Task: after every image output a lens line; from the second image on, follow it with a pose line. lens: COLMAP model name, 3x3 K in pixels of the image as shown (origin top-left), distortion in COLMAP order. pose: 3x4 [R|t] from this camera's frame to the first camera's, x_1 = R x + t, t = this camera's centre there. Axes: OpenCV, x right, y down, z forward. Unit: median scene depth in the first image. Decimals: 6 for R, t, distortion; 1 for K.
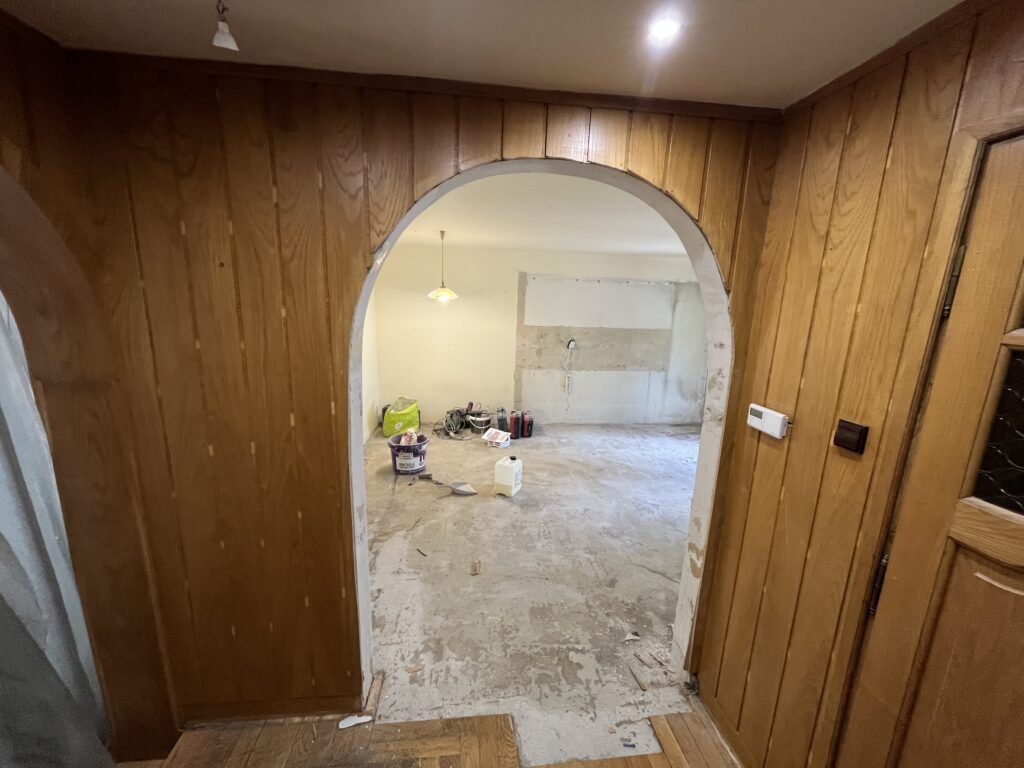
lens RADIAL K [[411.8, 0, 512.8], [0, 411.8, 388.5], [0, 0, 1]] dist [-0.004057, -0.001015]
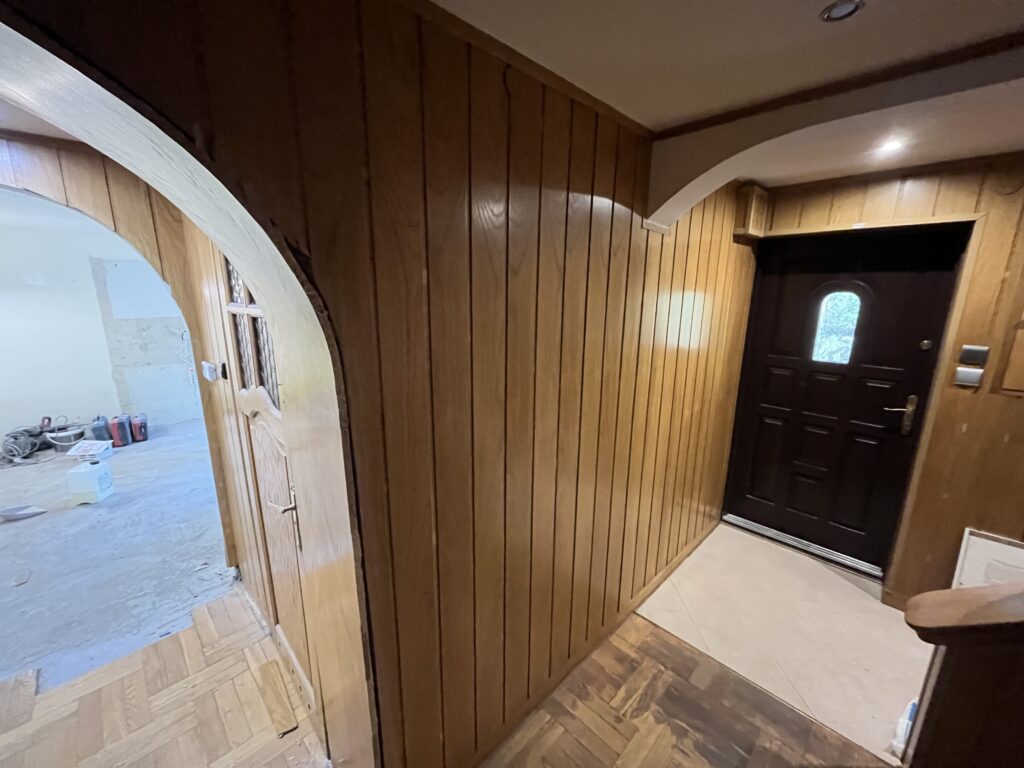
lens RADIAL K [[411.8, 0, 512.6], [0, 411.8, 387.3], [0, 0, 1]] dist [-0.004057, -0.001015]
pose [[0.783869, -0.169705, 0.597285, 0.159348], [0.148863, 0.985235, 0.084566, 0.047186], [-0.602818, 0.022625, 0.797558, -0.227455]]
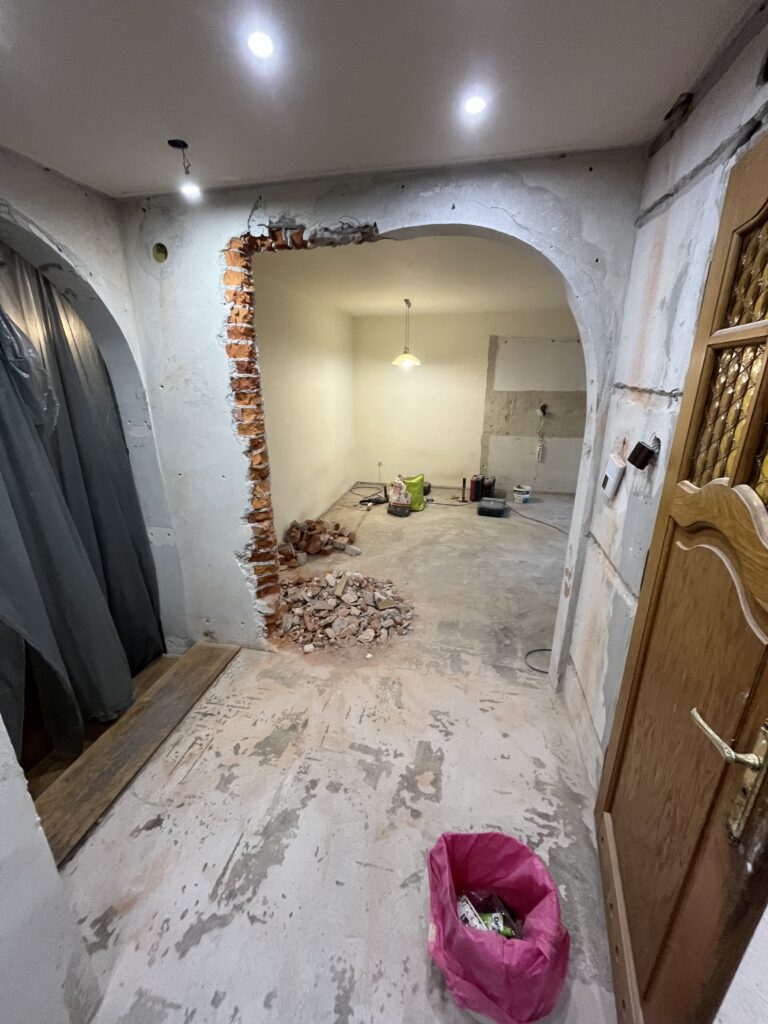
lens RADIAL K [[411.8, 0, 384.9], [0, 411.8, 513.1], [0, 0, 1]] dist [-0.004057, -0.001015]
pose [[0.951077, 0.060967, -0.302879, 0.106188], [-0.027633, 0.993194, 0.113150, 0.040496], [0.307716, -0.099245, 0.946288, -0.070710]]
